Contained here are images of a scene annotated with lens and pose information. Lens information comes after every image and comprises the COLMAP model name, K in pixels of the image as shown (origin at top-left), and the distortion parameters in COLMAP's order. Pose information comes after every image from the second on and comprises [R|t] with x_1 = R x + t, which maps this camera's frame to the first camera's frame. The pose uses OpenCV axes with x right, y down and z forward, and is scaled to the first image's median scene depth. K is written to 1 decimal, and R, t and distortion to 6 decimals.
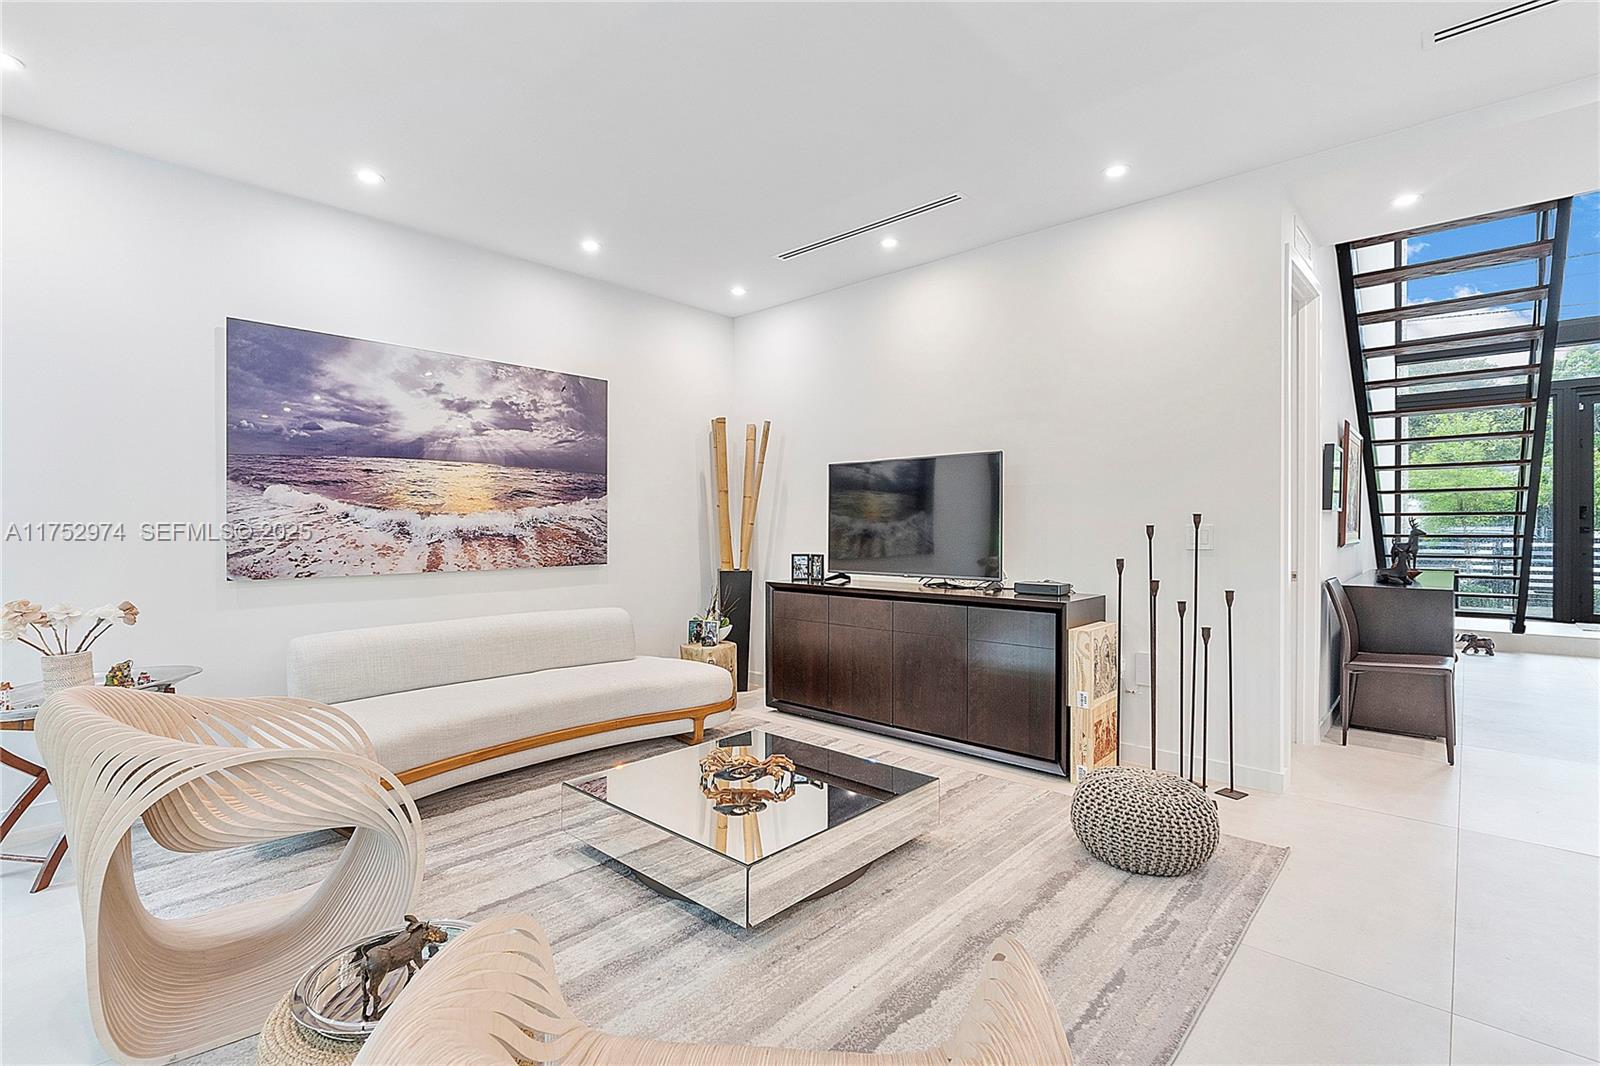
lens RADIAL K [[736.9, 0, 798.8], [0, 736.9, 536.6], [0, 0, 1]] dist [-0.008873, 0.000379]
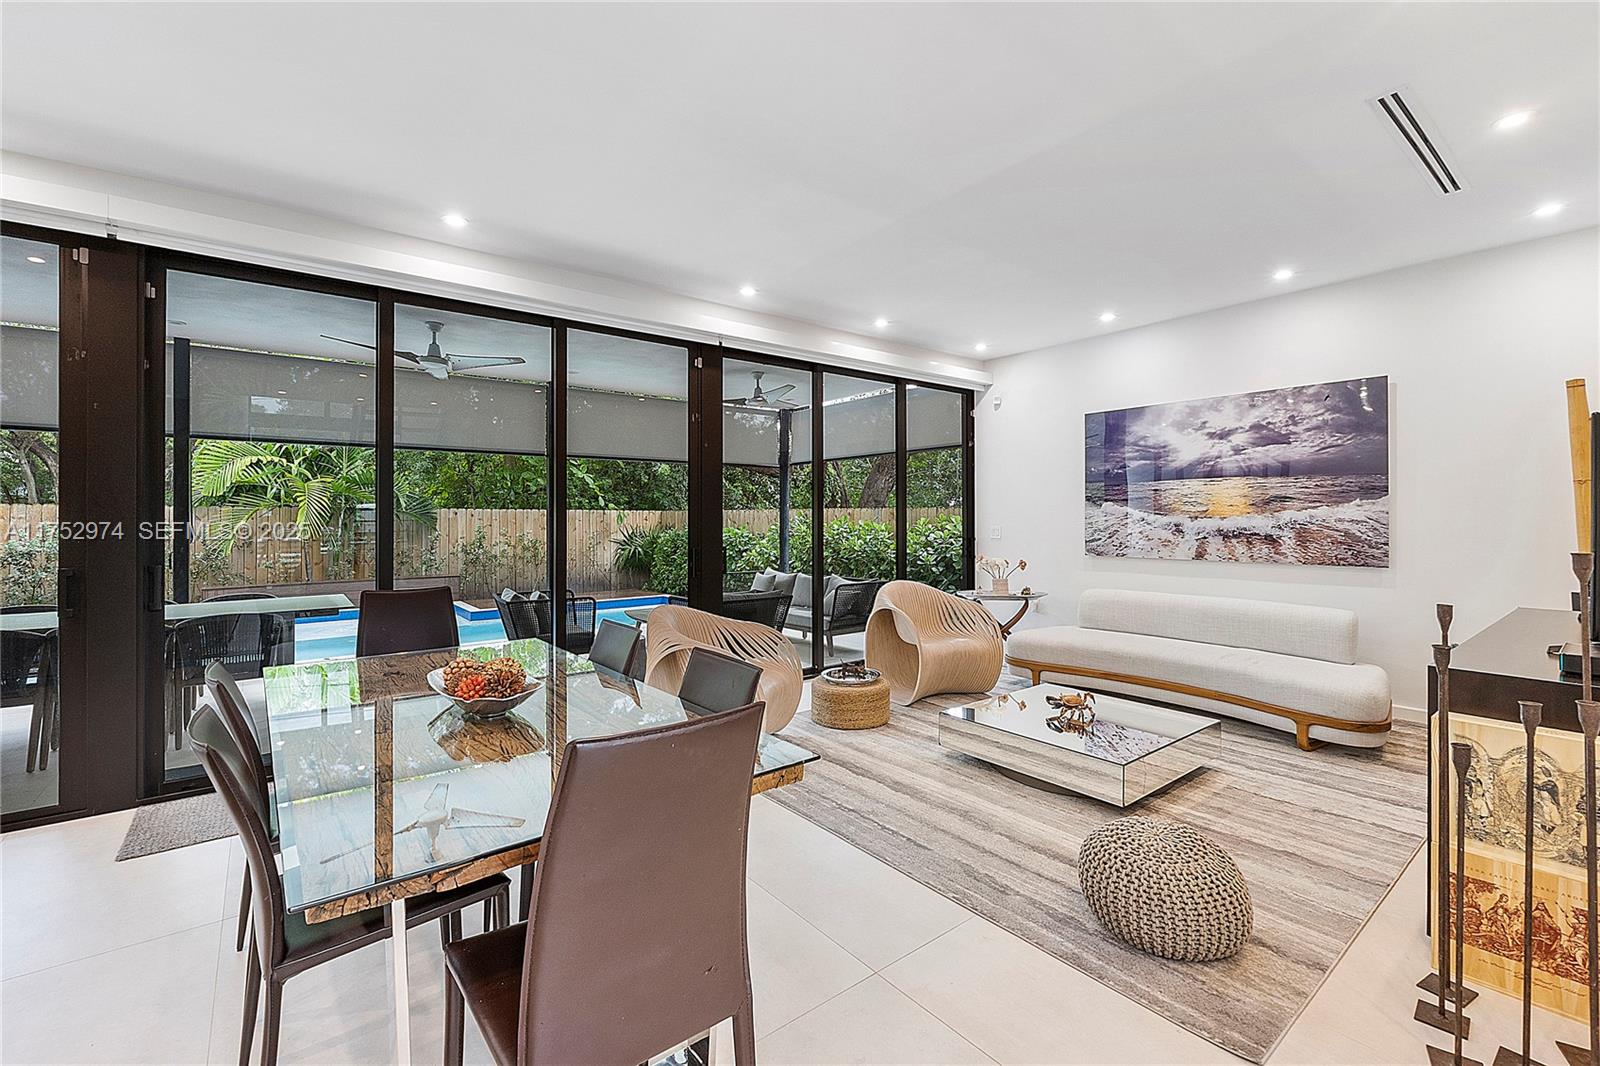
lens RADIAL K [[689.1, 0, 797.3], [0, 689.1, 518.3], [0, 0, 1]] dist [-0.007421, 0.000563]
pose [[-0.170984, 0.003040, -0.985269, 0.900805], [-0.009022, 0.999948, 0.004651, -0.029150], [0.985232, 0.009685, -0.170948, 0.483532]]
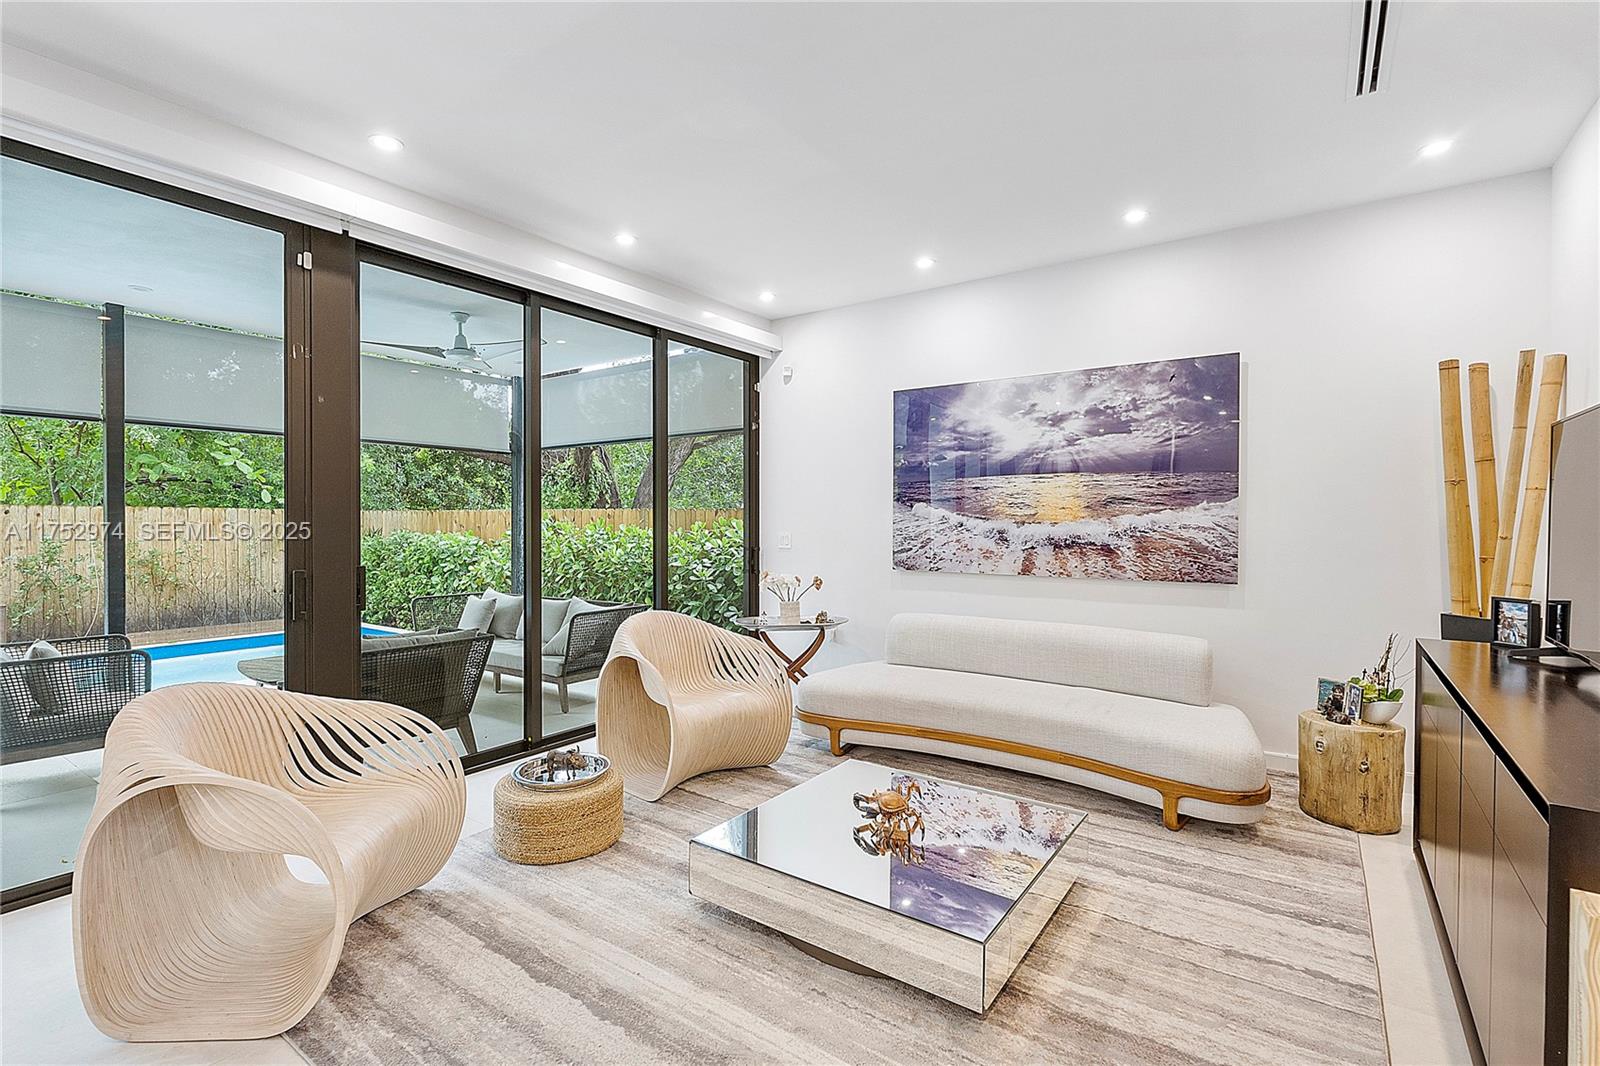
lens RADIAL K [[736.9, 0, 798.7], [0, 736.9, 531.6], [0, 0, 1]] dist [-0.008873, 0.000379]
pose [[0.121727, 0.016134, -0.992432, 0.564951], [-0.014367, 0.999792, 0.014491, -0.029208], [0.992460, 0.012494, 0.121934, 0.527868]]
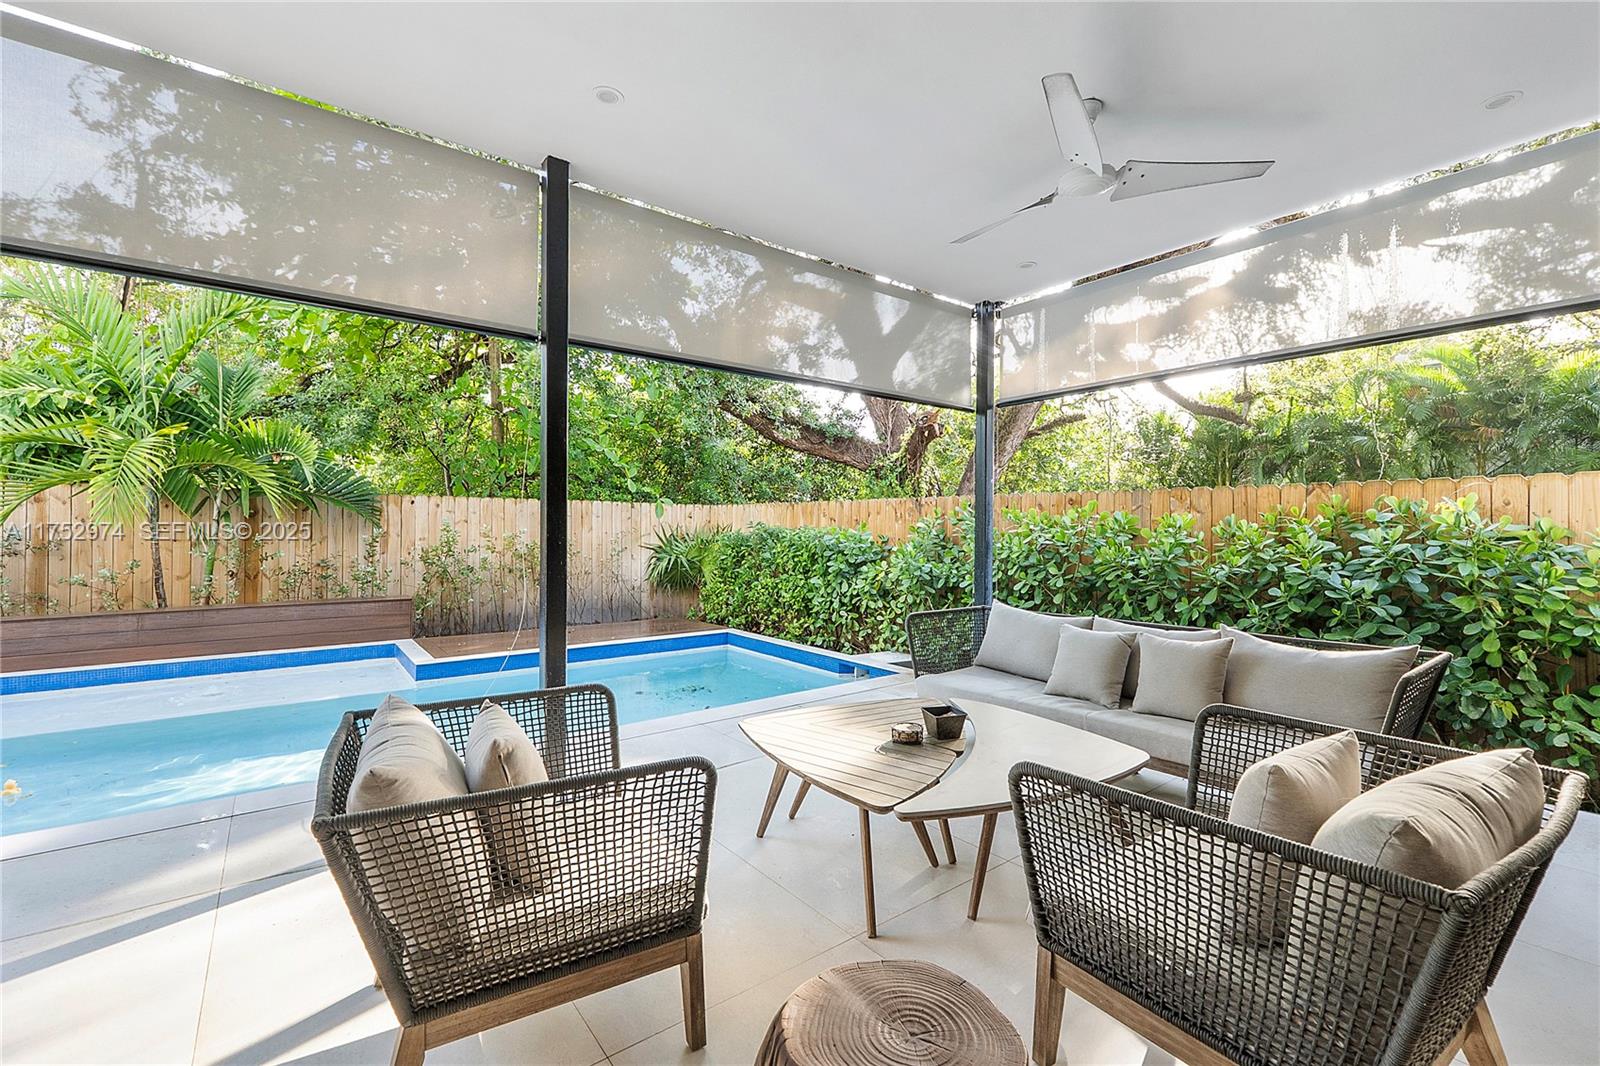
lens RADIAL K [[689.1, 0, 793.7], [0, 689.1, 524.8], [0, 0, 1]] dist [-0.007421, 0.000563]
pose [[-0.188232, 0.001546, -0.982123, -0.103187], [-0.015676, 0.999867, 0.004578, 0.016843], [0.982000, 0.016257, -0.188182, -0.067689]]
